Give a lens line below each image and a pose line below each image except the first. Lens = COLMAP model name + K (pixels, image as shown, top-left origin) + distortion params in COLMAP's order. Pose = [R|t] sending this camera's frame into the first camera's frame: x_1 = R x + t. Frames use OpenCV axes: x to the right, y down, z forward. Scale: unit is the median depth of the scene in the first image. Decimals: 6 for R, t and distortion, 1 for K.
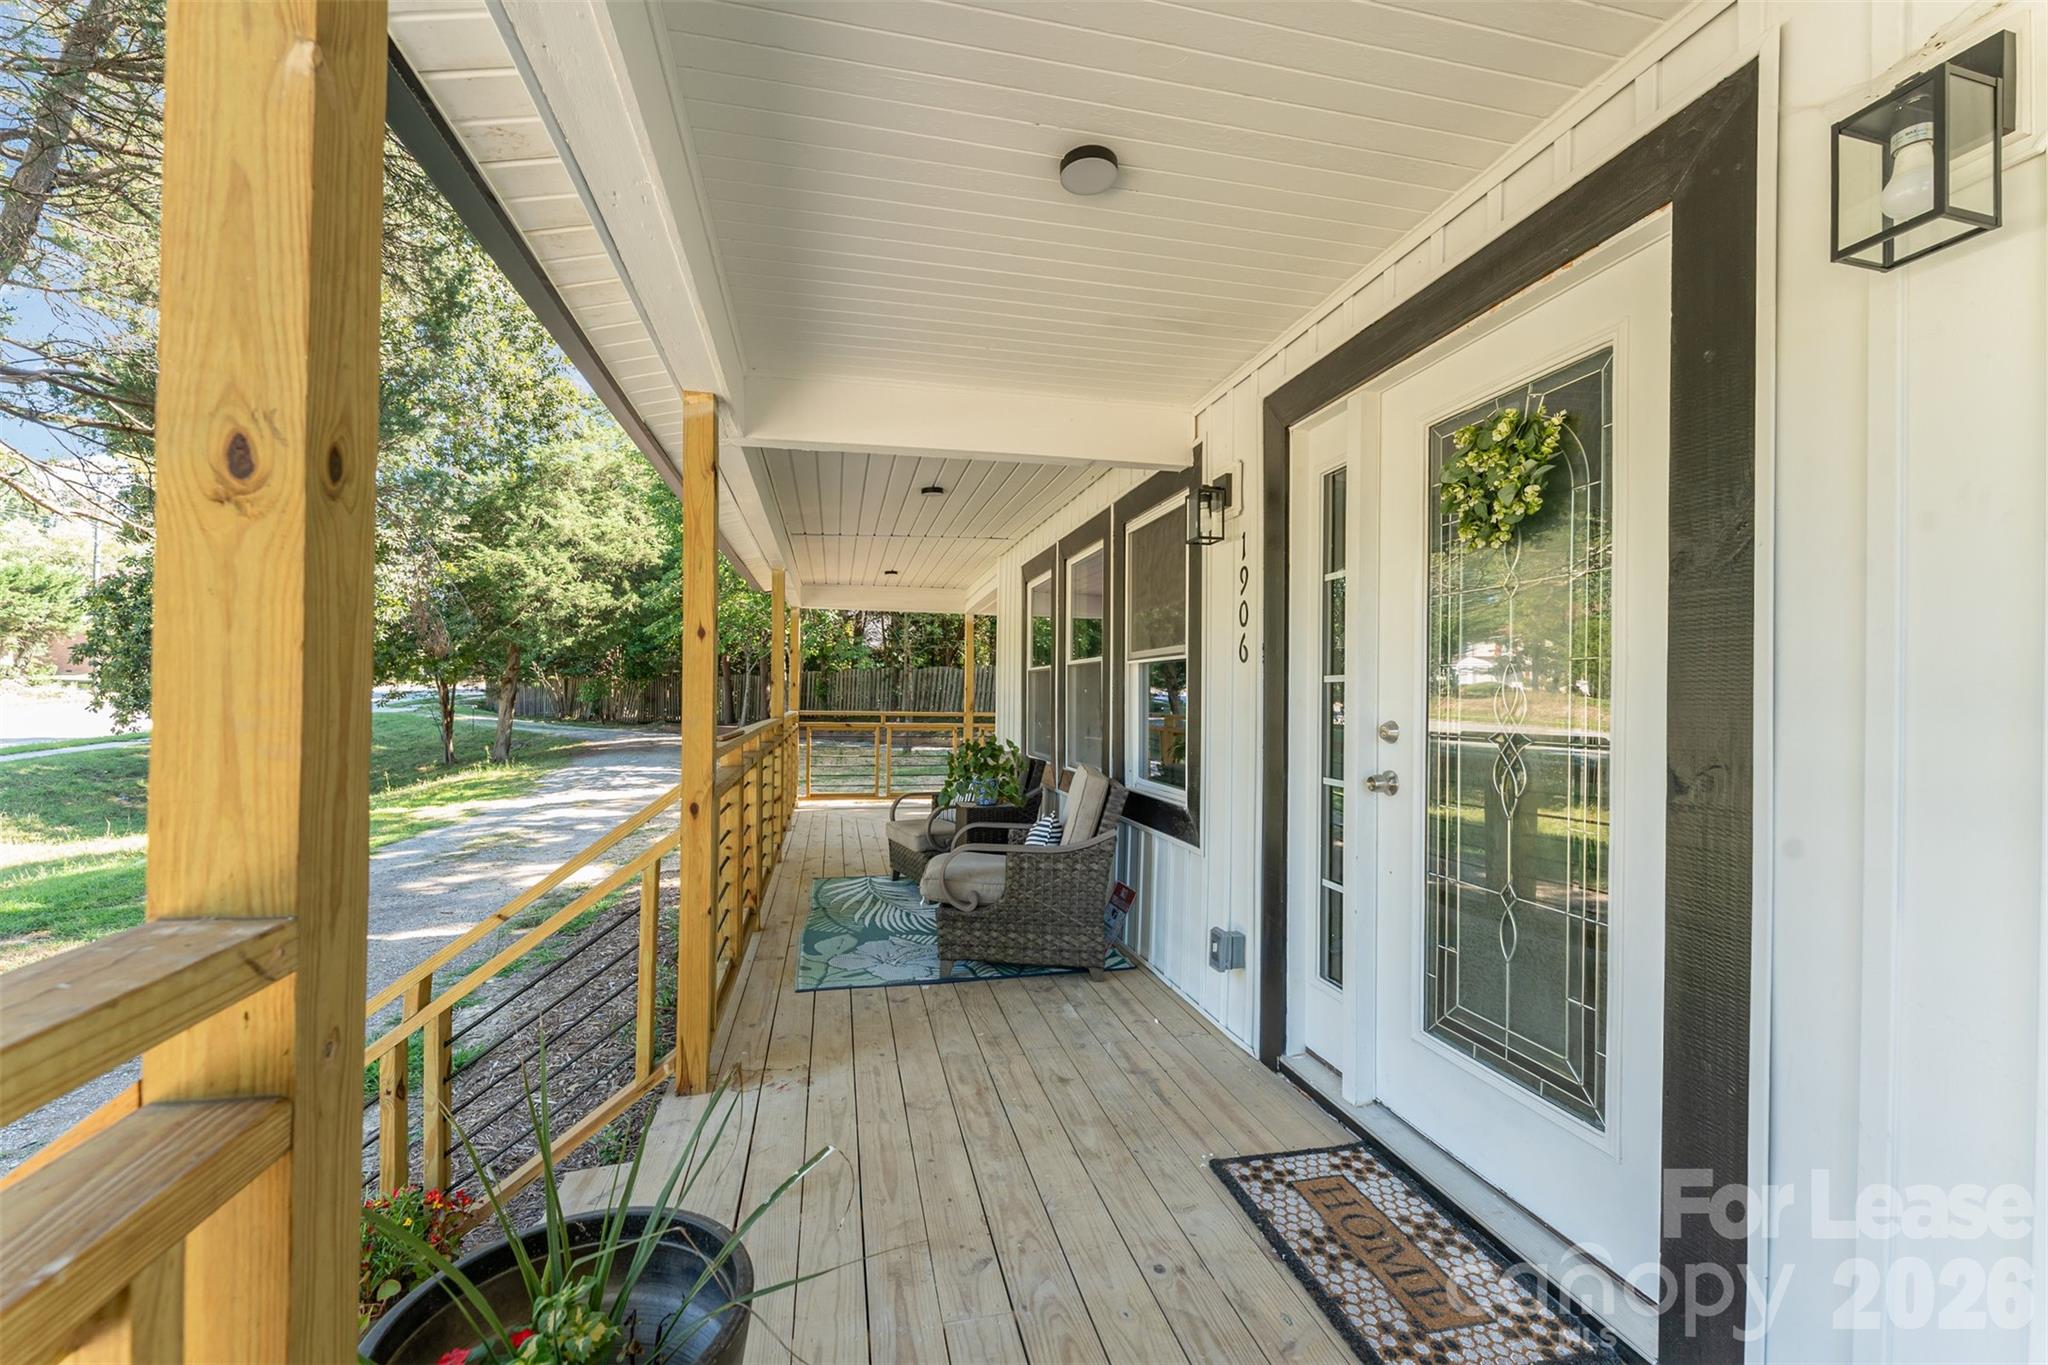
lens RADIAL K [[836.5, 0, 1024.7], [0, 836.5, 688.4], [0, 0, 1]] dist [-0.002426, -0.000268]
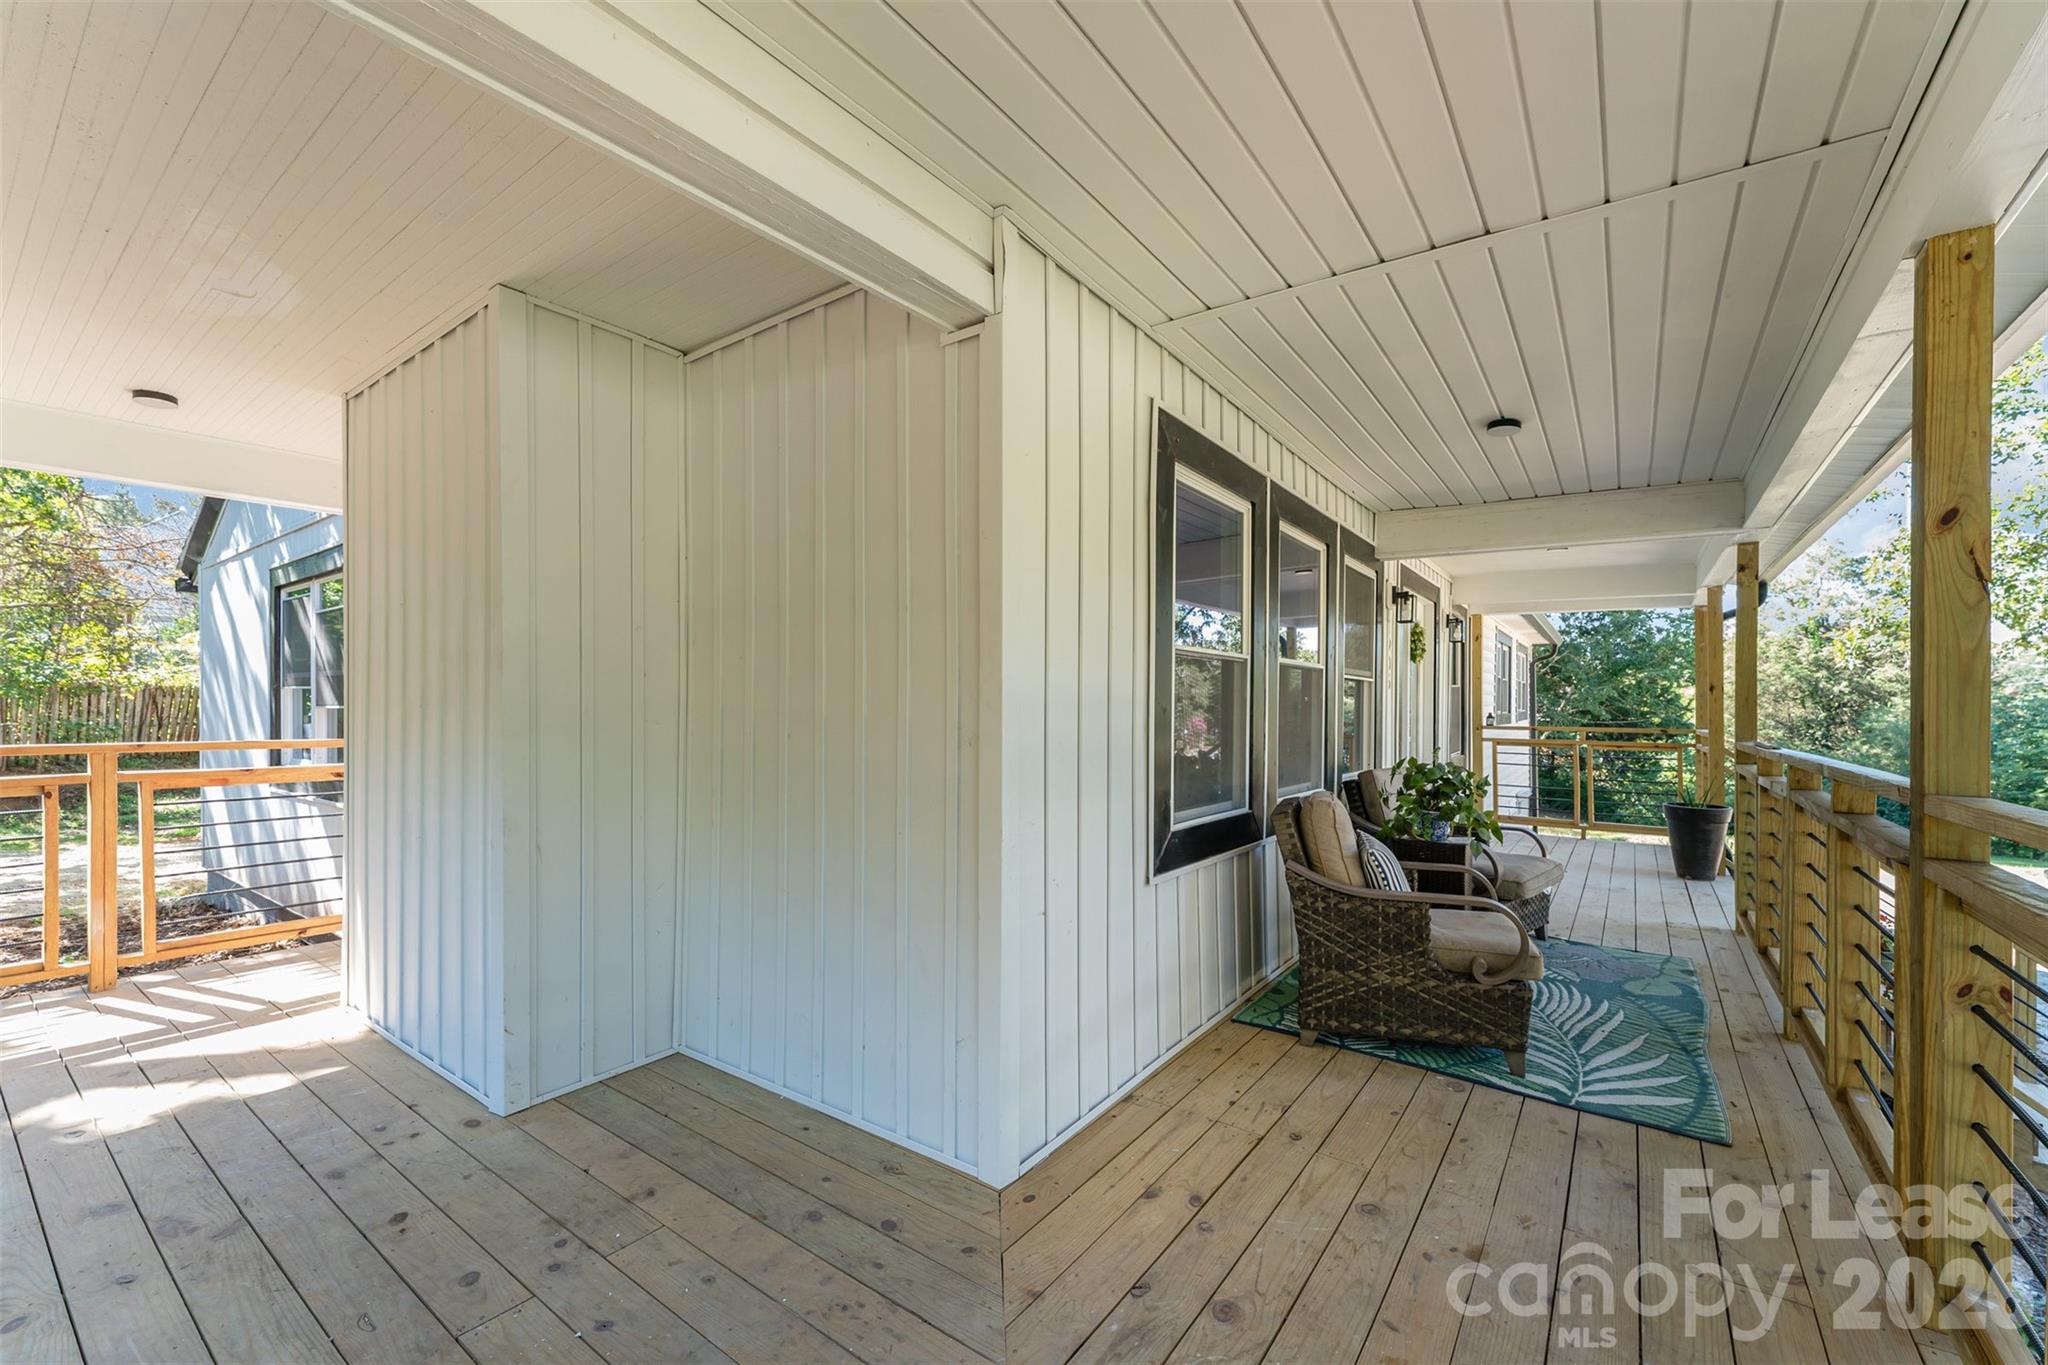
lens RADIAL K [[836.5, 0, 1024.9], [0, 836.5, 698.0], [0, 0, 1]] dist [-0.002426, -0.000268]
pose [[-0.659647, -0.011403, 0.751489, -0.422298], [-0.016079, 0.999870, 0.001058, 0.009613], [-0.751404, -0.011385, -0.659744, 1.965614]]
